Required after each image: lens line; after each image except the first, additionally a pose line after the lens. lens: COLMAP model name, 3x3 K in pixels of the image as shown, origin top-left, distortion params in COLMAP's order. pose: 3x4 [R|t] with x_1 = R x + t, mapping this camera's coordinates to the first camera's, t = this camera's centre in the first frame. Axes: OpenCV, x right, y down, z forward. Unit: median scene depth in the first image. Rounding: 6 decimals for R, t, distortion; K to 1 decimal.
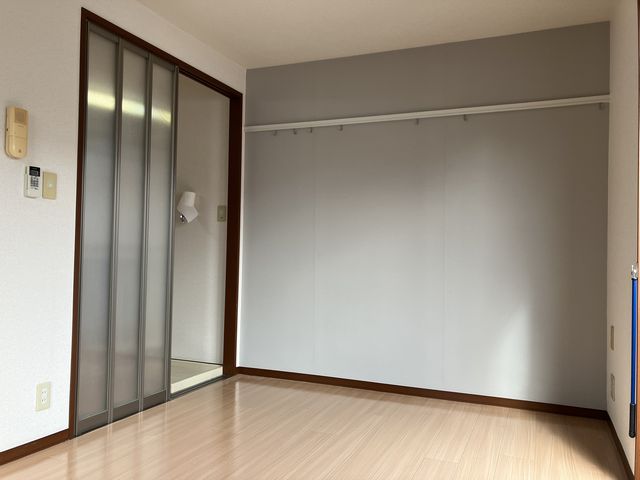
lens RADIAL K [[528.5, 0, 319.1], [0, 528.5, 243.0], [0, 0, 1]] dist [0.017332, -0.021476]
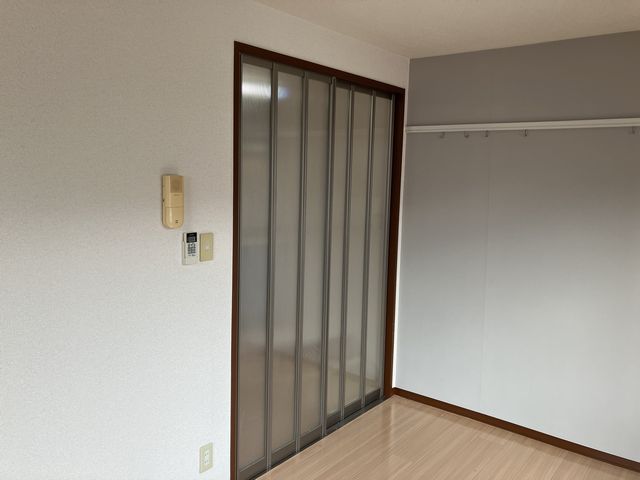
lens RADIAL K [[528.5, 0, 317.9], [0, 528.5, 236.8], [0, 0, 1]] dist [0.017332, -0.021476]
pose [[0.962240, 0.036393, -0.269760, -0.062386], [-0.001788, 0.991846, 0.127433, -0.244249], [0.272198, -0.122139, 0.954458, 0.153578]]
